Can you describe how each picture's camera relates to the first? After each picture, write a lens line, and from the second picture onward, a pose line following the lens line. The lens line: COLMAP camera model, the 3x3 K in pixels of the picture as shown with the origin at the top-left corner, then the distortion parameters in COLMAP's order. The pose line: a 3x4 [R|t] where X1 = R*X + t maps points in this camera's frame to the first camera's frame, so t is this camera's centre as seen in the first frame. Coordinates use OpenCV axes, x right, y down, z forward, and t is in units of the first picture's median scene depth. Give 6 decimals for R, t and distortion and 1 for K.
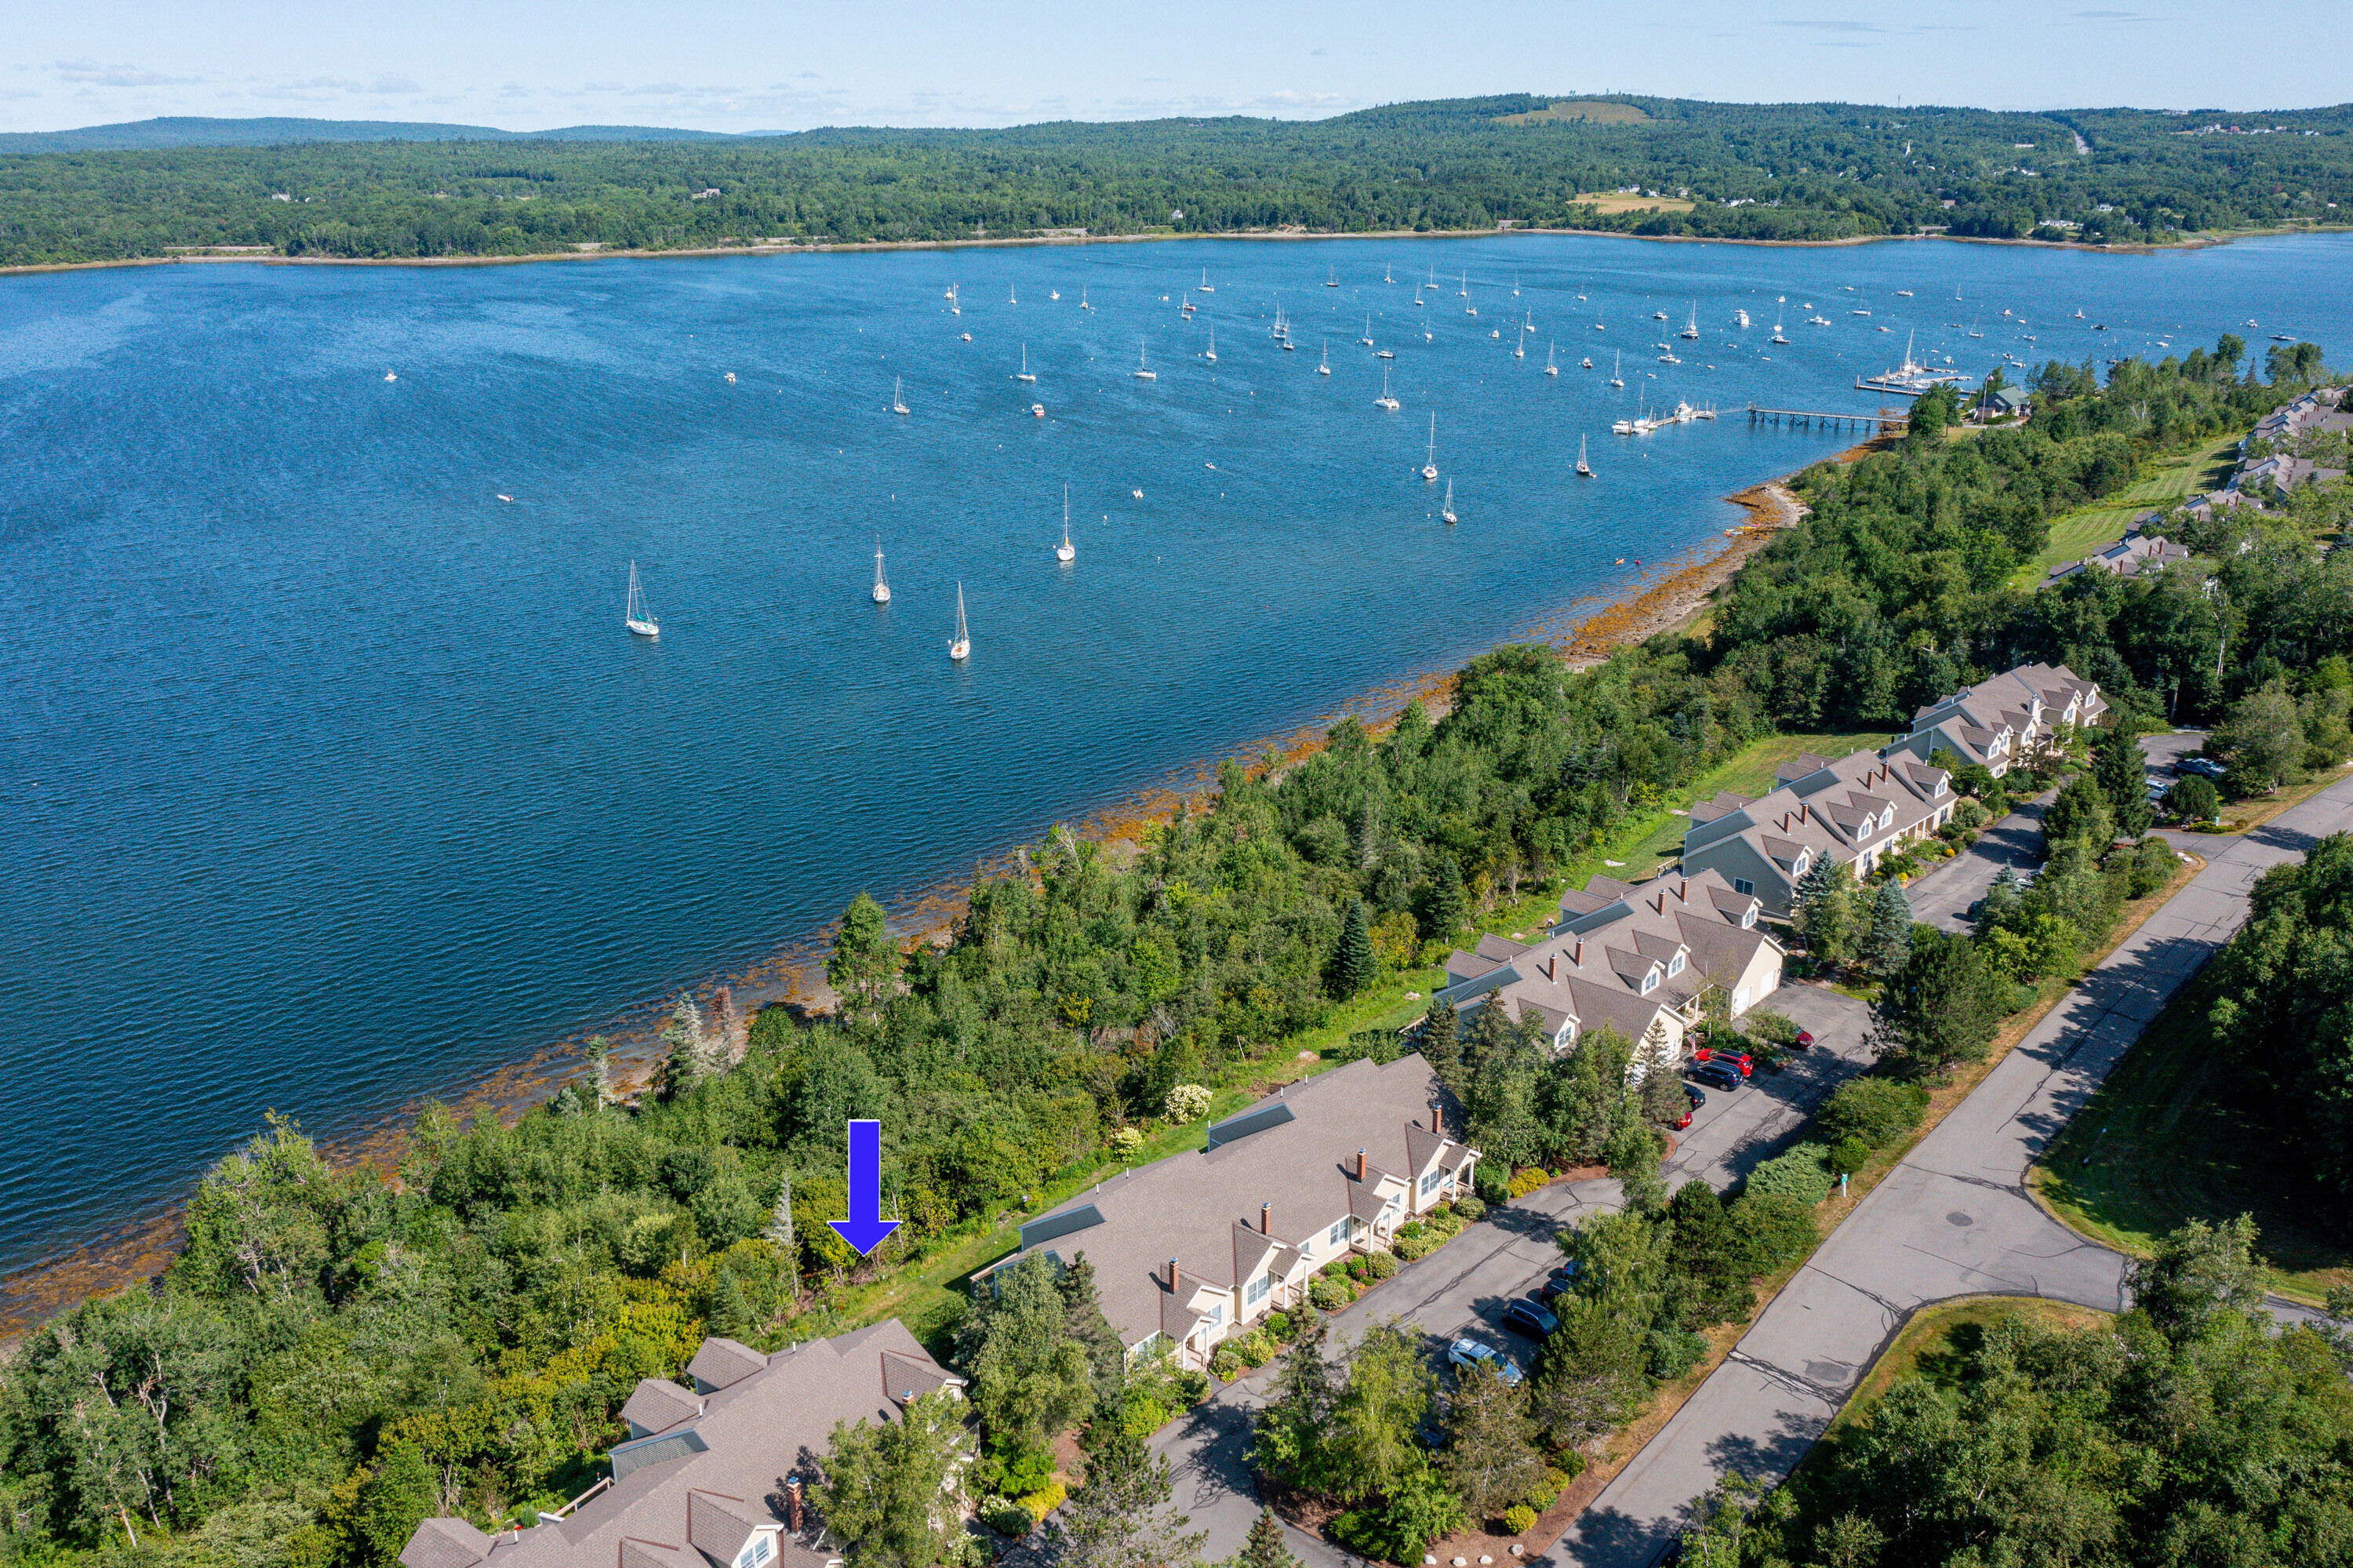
lens RADIAL K [[1888.6, 0, 1176.5], [0, 1888.6, 784.0], [0, 0, 1]] dist [-0.024530, 0.007010]
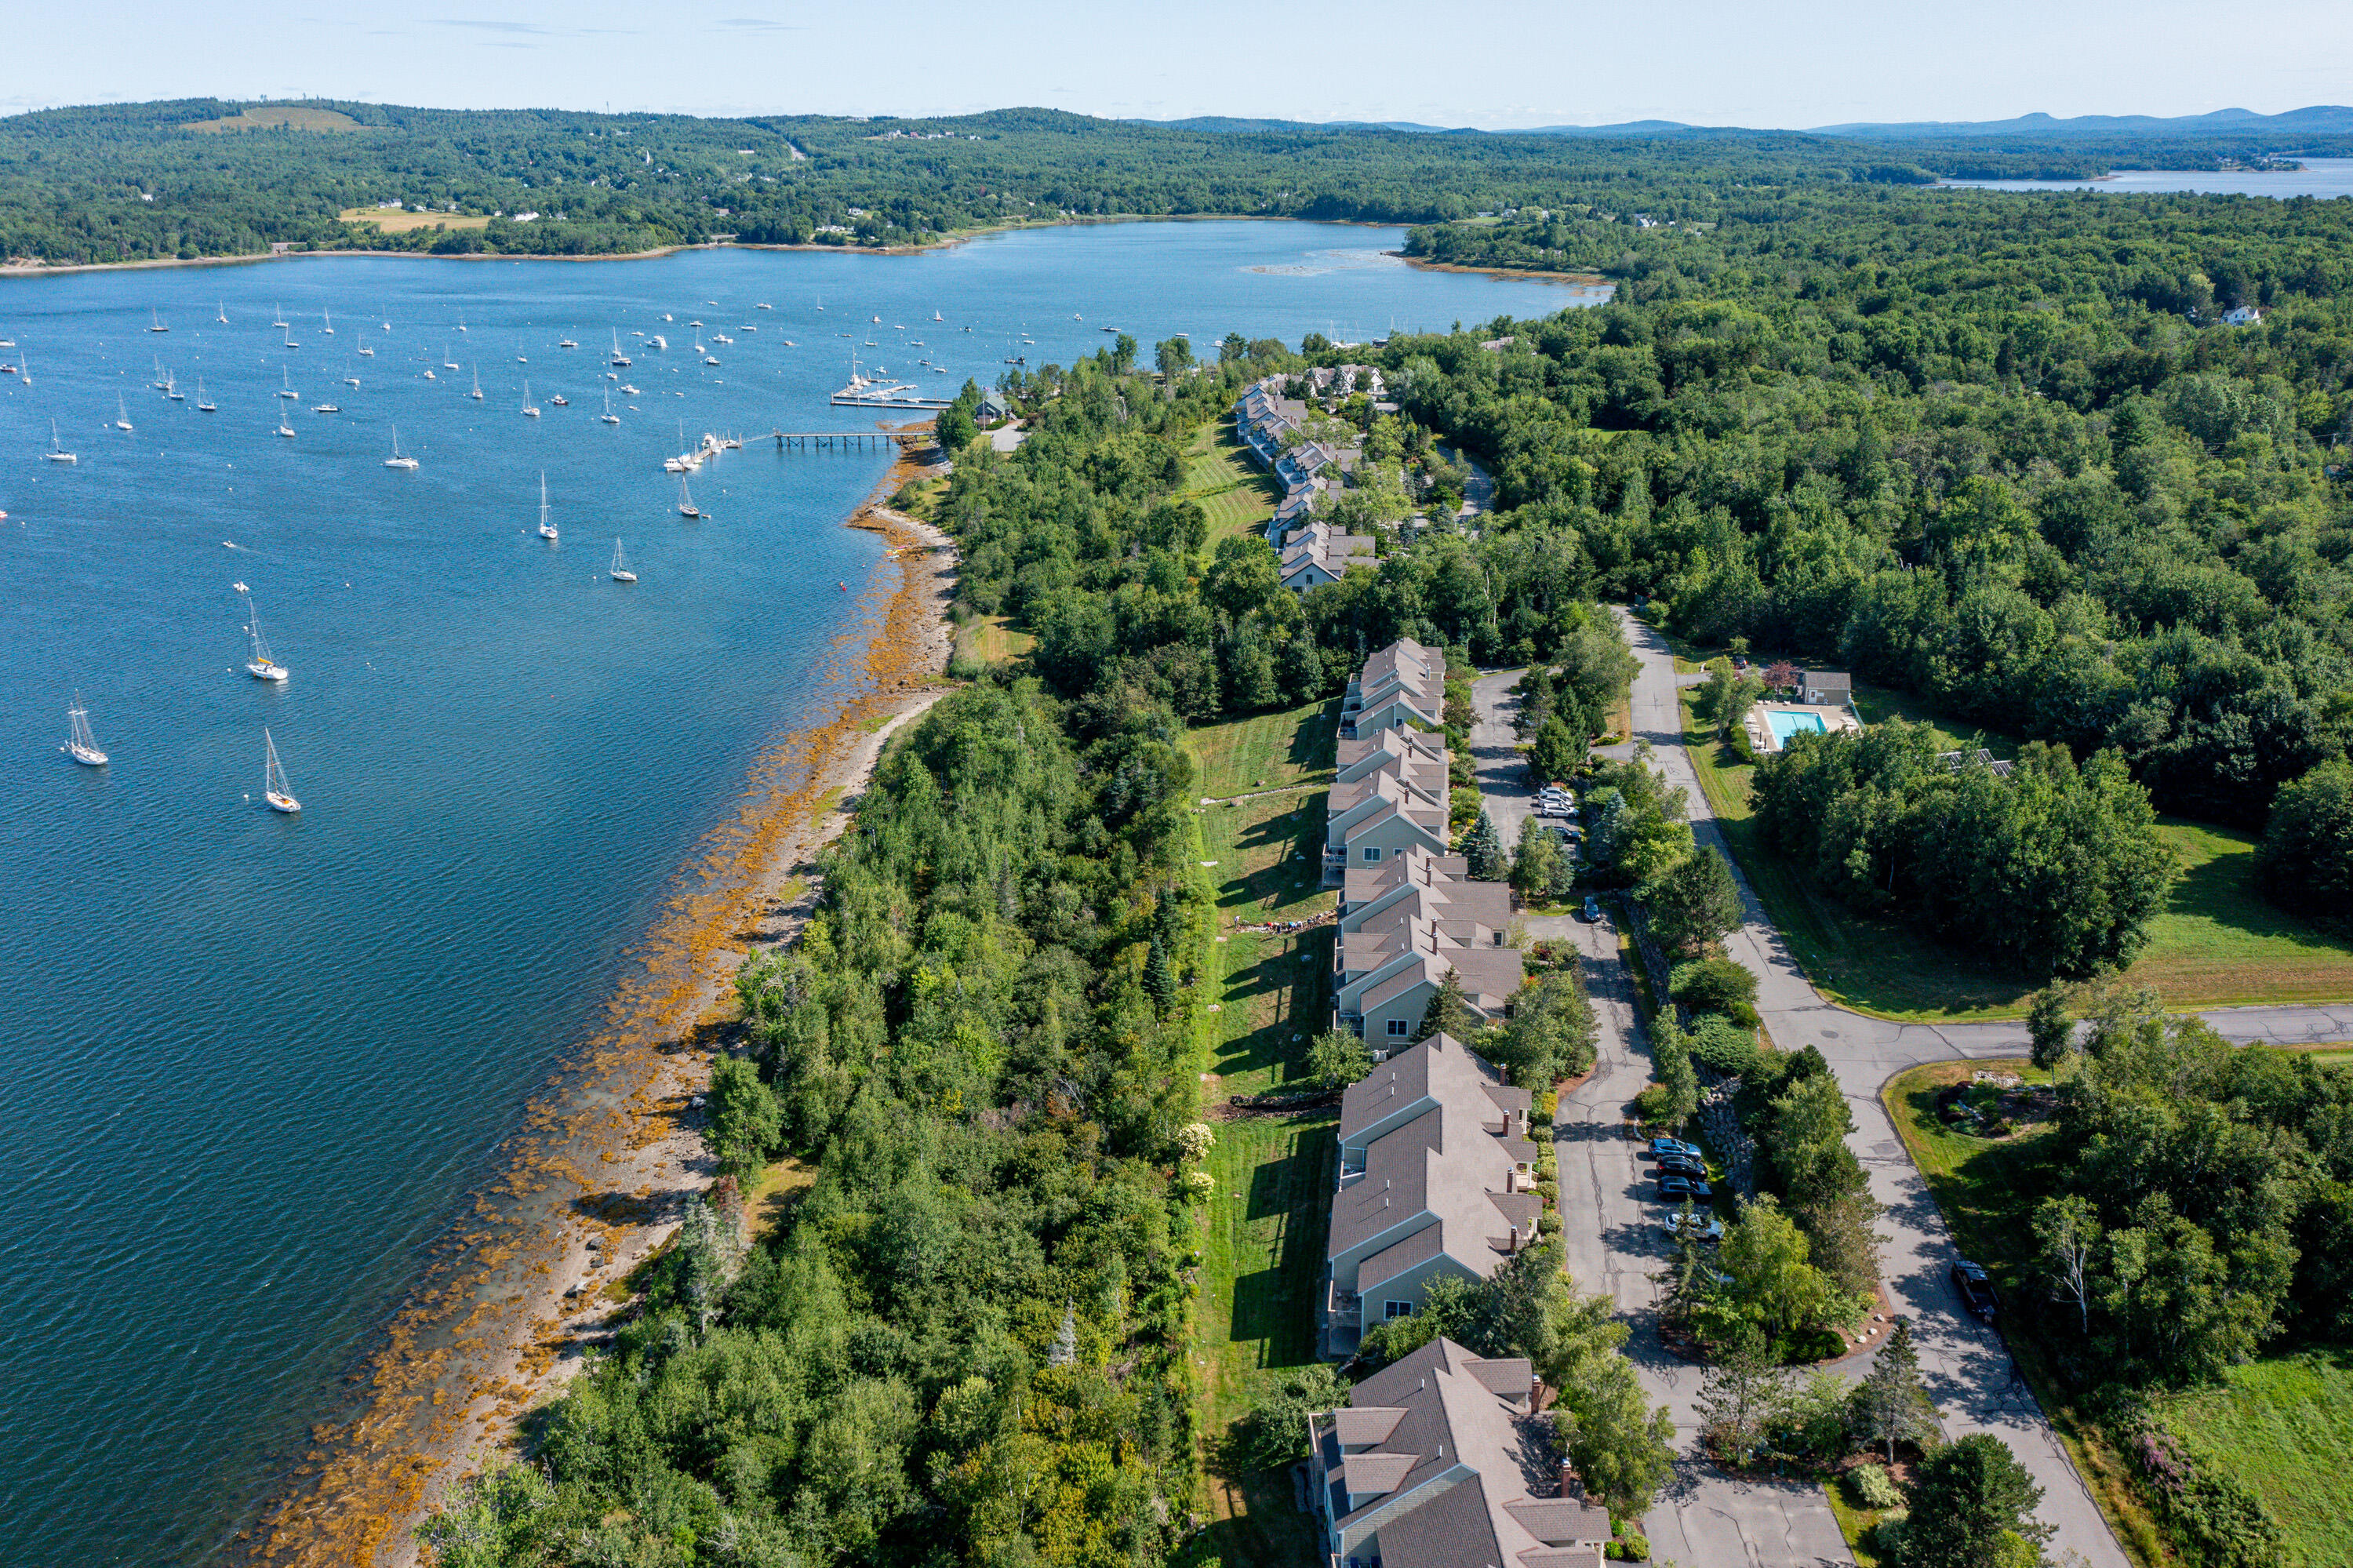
lens RADIAL K [[1896.2, 0, 1176.5], [0, 1896.2, 784.0], [0, 0, 1]] dist [-0.025702, 0.017403]
pose [[0.800627, -0.191328, 0.567795, -0.057088], [0.192146, 0.979582, 0.059148, -0.010250], [-0.567518, 0.061744, 0.821042, 0.006068]]
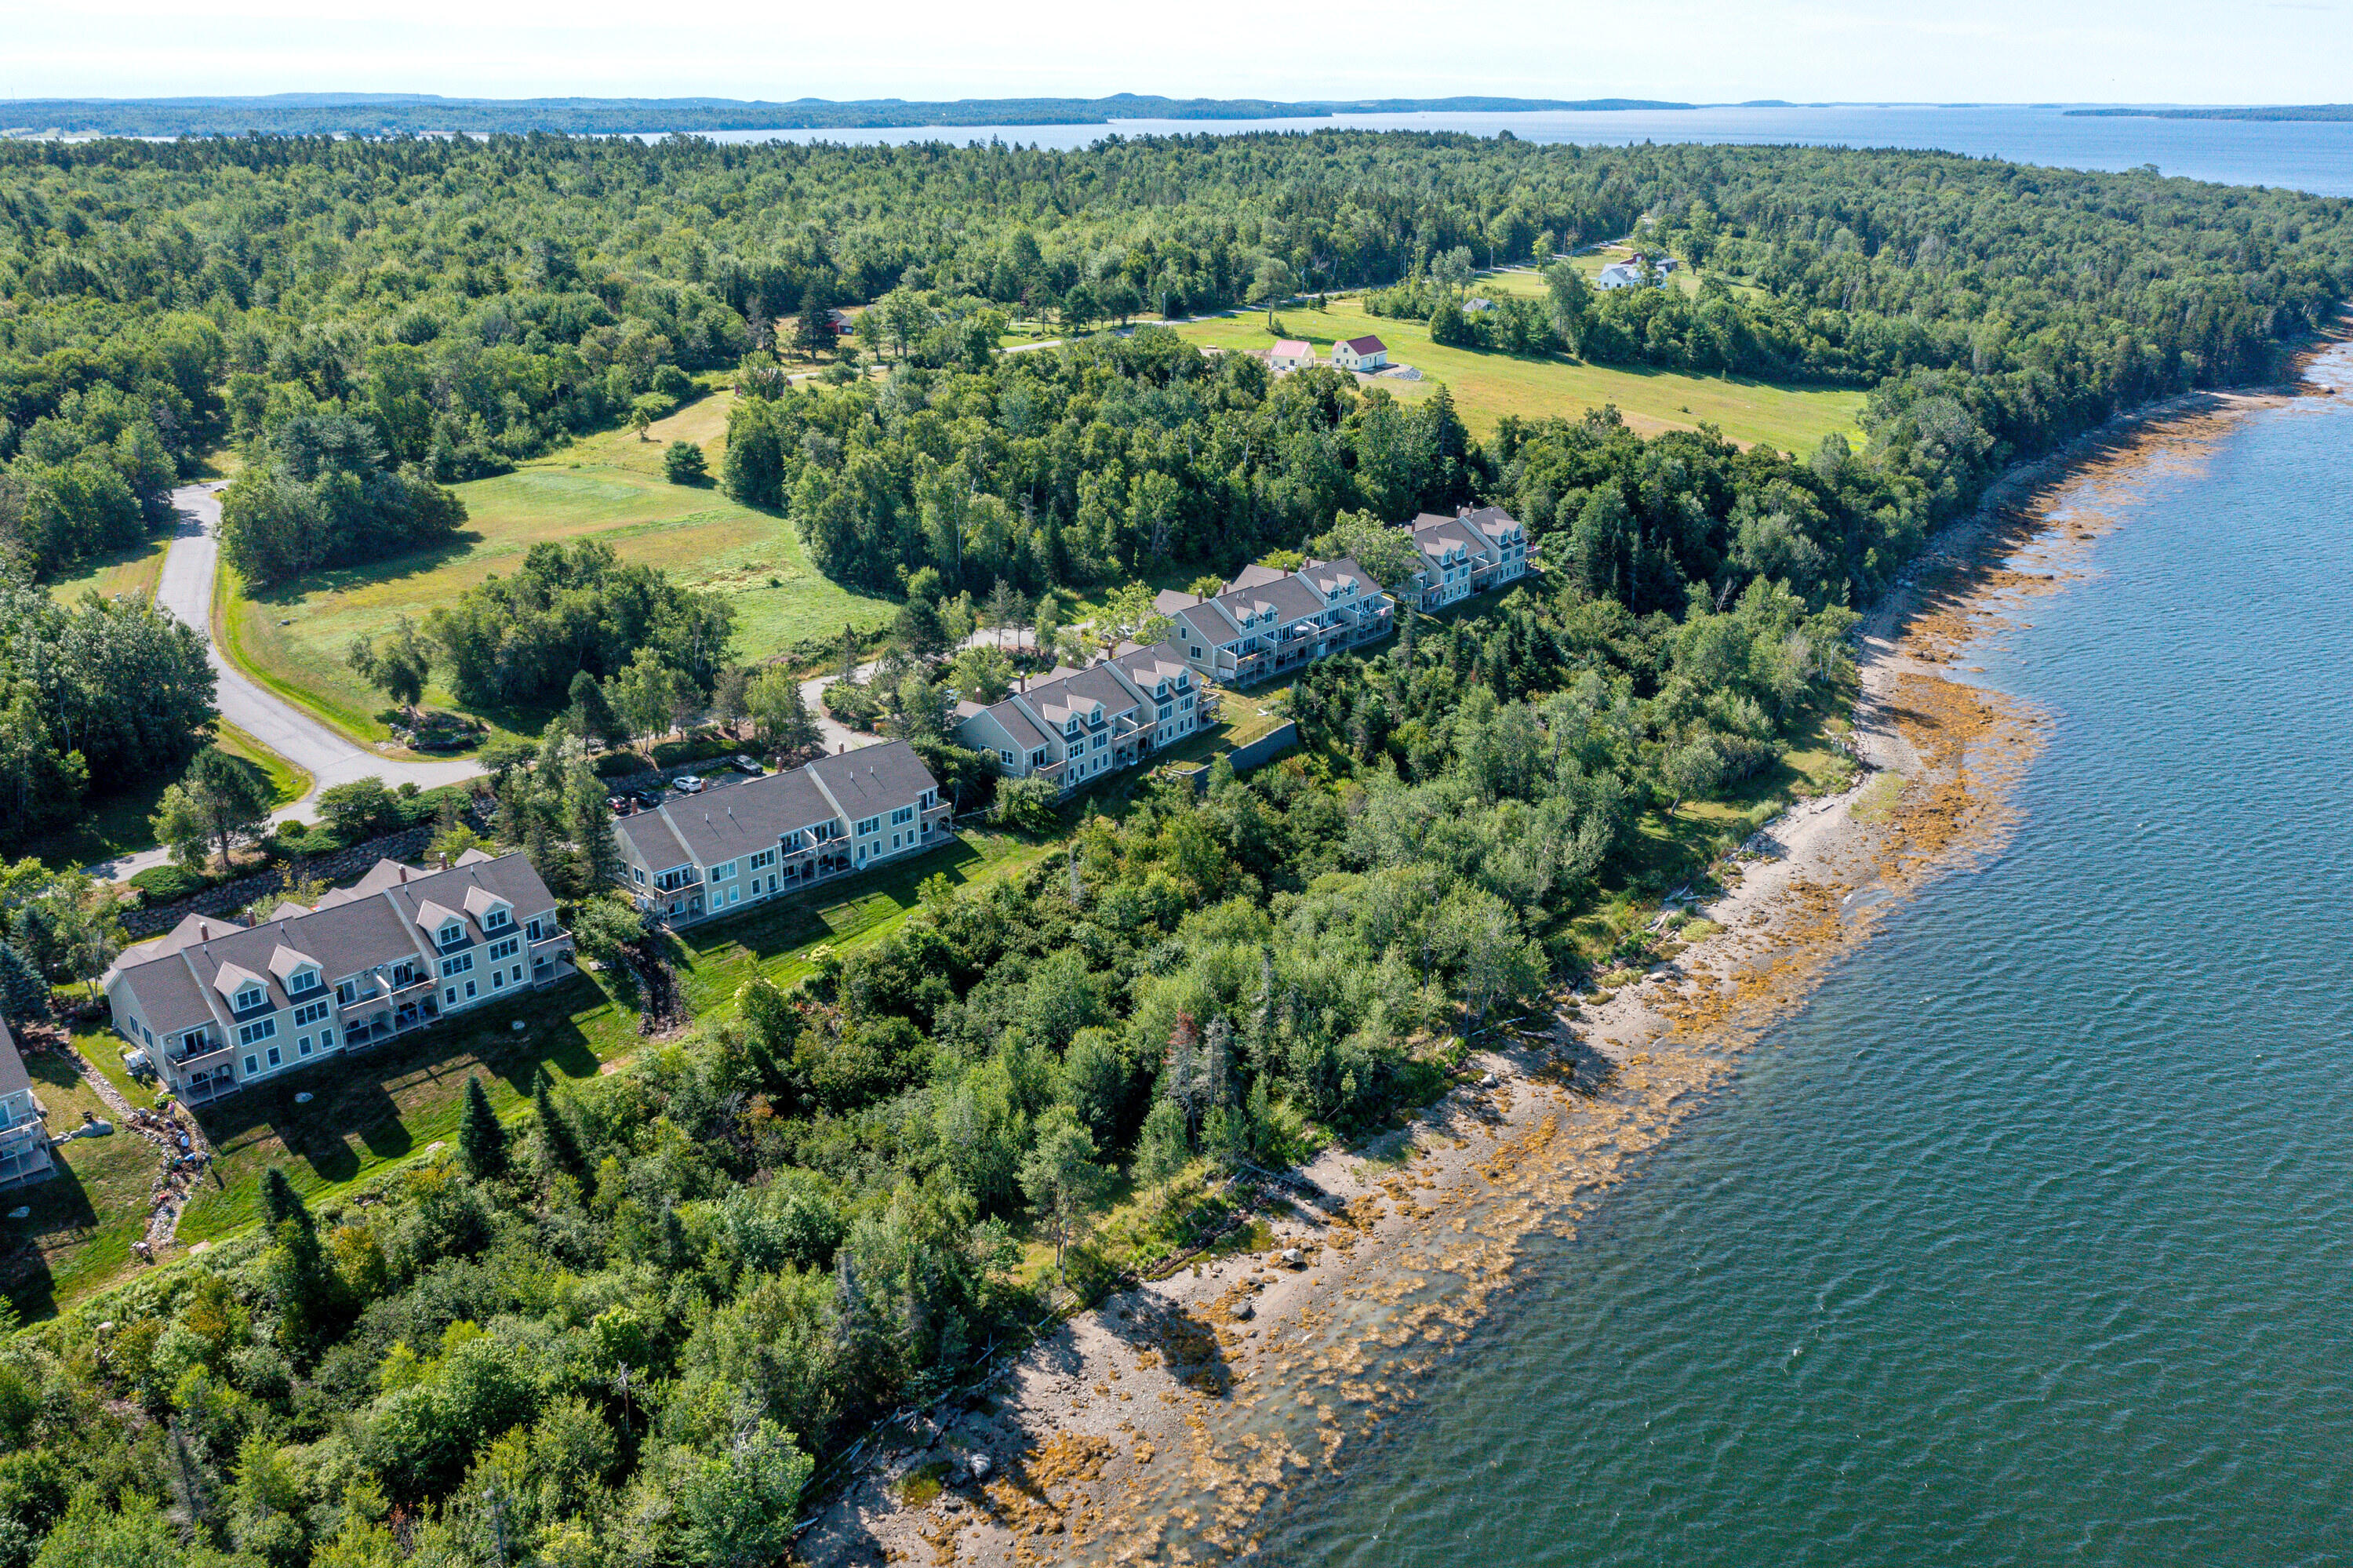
lens RADIAL K [[1896.2, 0, 1176.5], [0, 1896.2, 784.0], [0, 0, 1]] dist [-0.025702, 0.017403]
pose [[-0.999898, 0.001587, 0.014203, -0.025003], [0.010046, 0.784939, 0.619492, -0.061038], [-0.010165, 0.619571, -0.784875, 0.172953]]
